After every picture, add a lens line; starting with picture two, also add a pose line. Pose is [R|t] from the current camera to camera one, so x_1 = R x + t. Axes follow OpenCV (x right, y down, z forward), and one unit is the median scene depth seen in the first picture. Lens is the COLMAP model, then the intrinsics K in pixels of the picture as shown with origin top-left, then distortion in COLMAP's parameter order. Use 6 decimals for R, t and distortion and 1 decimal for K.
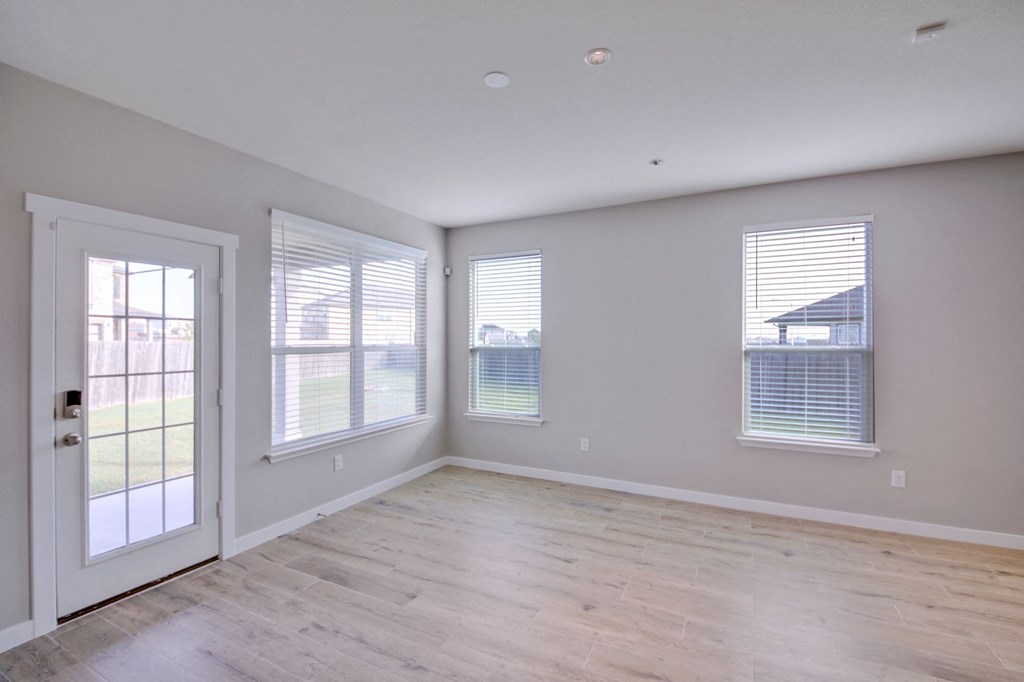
lens RADIAL K [[452.5, 0, 512.0], [0, 452.5, 338.4], [0, 0, 1]] dist [0.020396, -0.017795]
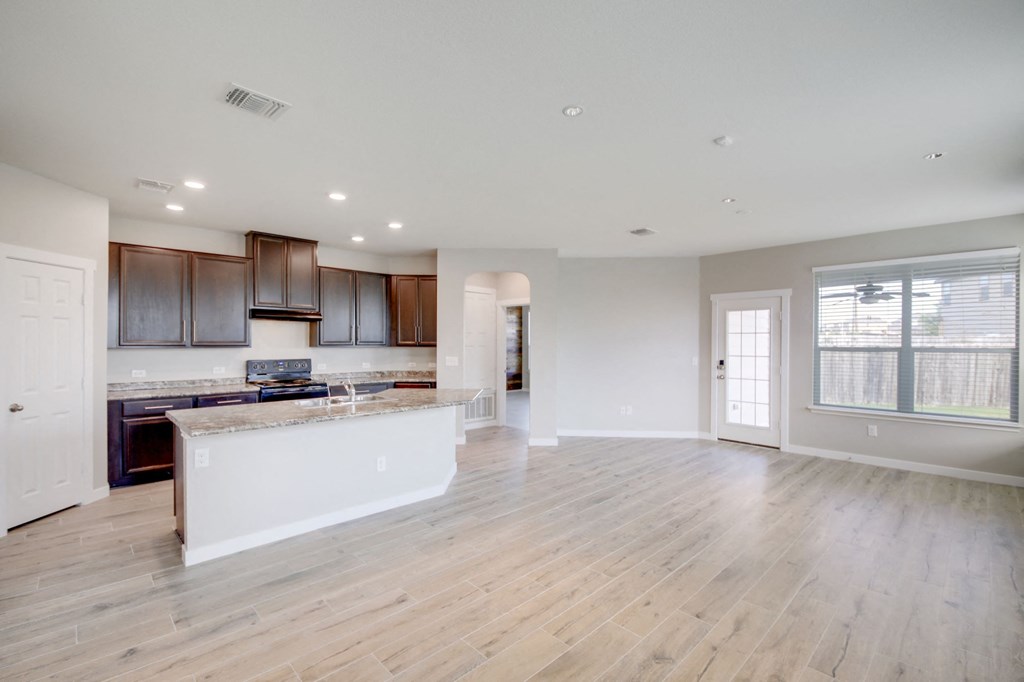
lens RADIAL K [[452.5, 0, 511.6], [0, 452.5, 343.6], [0, 0, 1]] dist [0.020396, -0.017795]
pose [[-0.327922, 0.003301, -0.944699, 1.383447], [0.000918, 0.999995, 0.003176, 0.000950], [0.944704, 0.000174, -0.327923, 0.438065]]
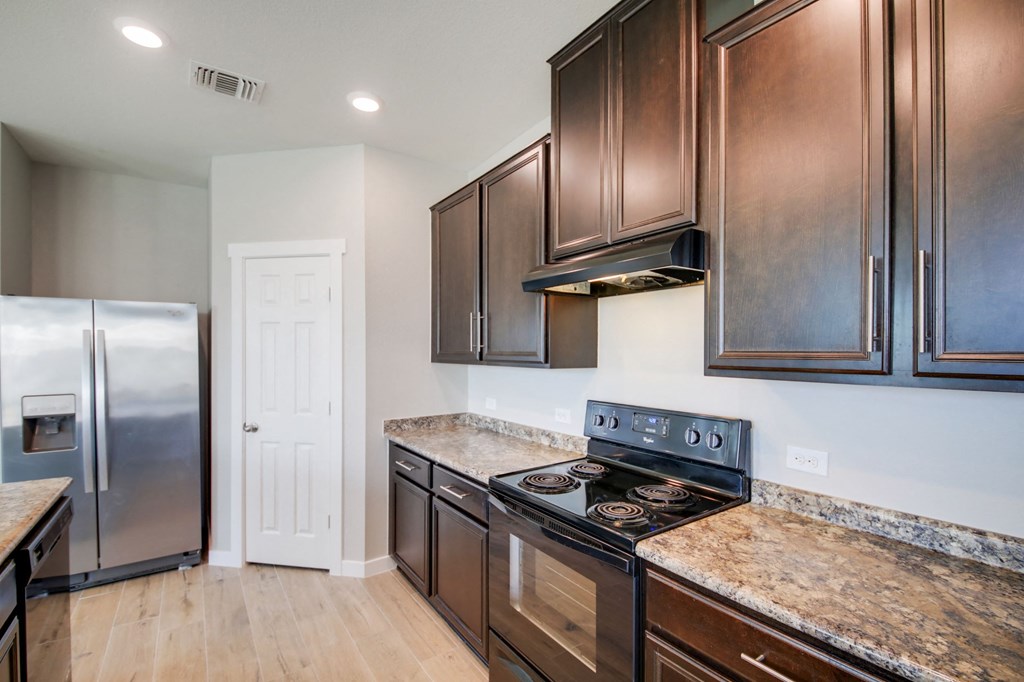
lens RADIAL K [[452.5, 0, 513.1], [0, 452.5, 351.8], [0, 0, 1]] dist [0.020396, -0.017795]
pose [[-0.881807, -0.000682, 0.471610, 0.017170], [-0.002888, 0.999988, -0.003953, -0.000248], [-0.471602, -0.004848, -0.881798, -0.336234]]
